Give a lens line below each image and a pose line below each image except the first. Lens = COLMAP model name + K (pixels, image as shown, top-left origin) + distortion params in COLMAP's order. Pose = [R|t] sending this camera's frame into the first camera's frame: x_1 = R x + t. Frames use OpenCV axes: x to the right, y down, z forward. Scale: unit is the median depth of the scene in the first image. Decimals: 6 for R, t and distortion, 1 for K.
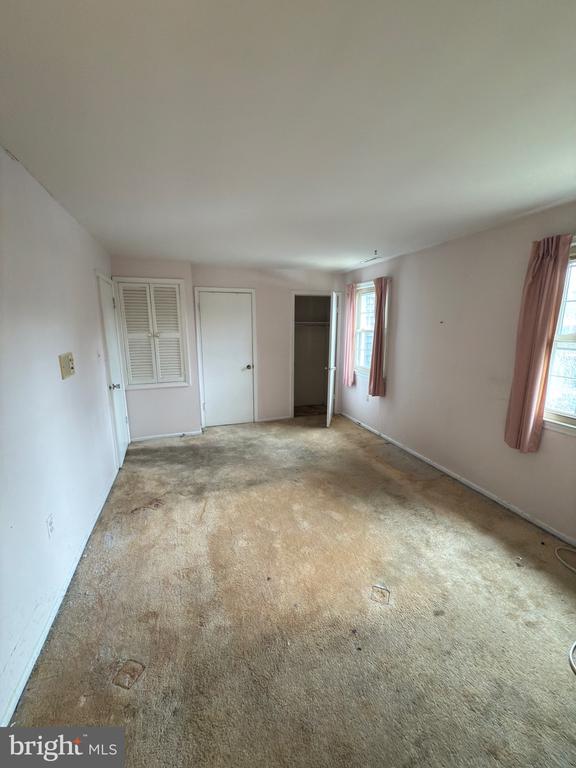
lens RADIAL K [[305.1, 0, 288.0], [0, 305.1, 384.0], [0, 0, 1]] dist [0.000558, 0.000022]
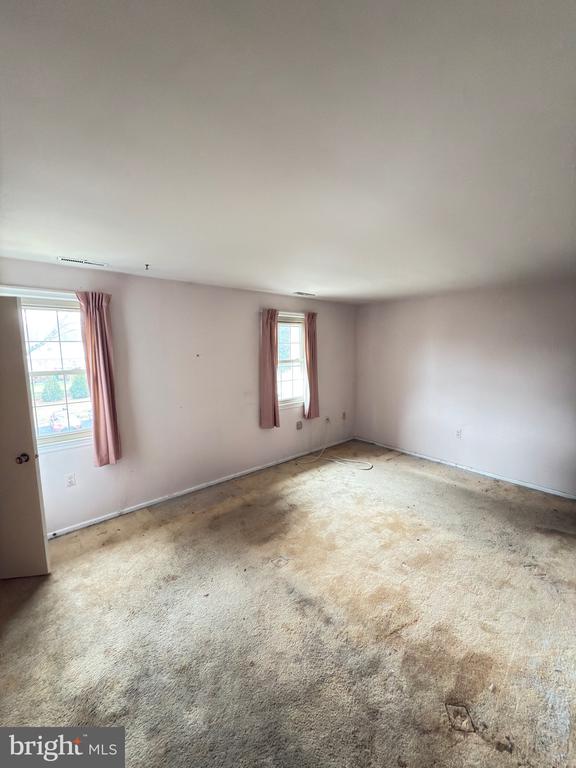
lens RADIAL K [[305.1, 0, 288.0], [0, 305.1, 384.0], [0, 0, 1]] dist [0.000558, 0.000022]
pose [[-0.372052, -0.110741, 0.921582, -0.597999], [0.182151, 0.964842, 0.189476, -0.238928], [-0.910164, 0.238363, -0.338800, 1.057003]]
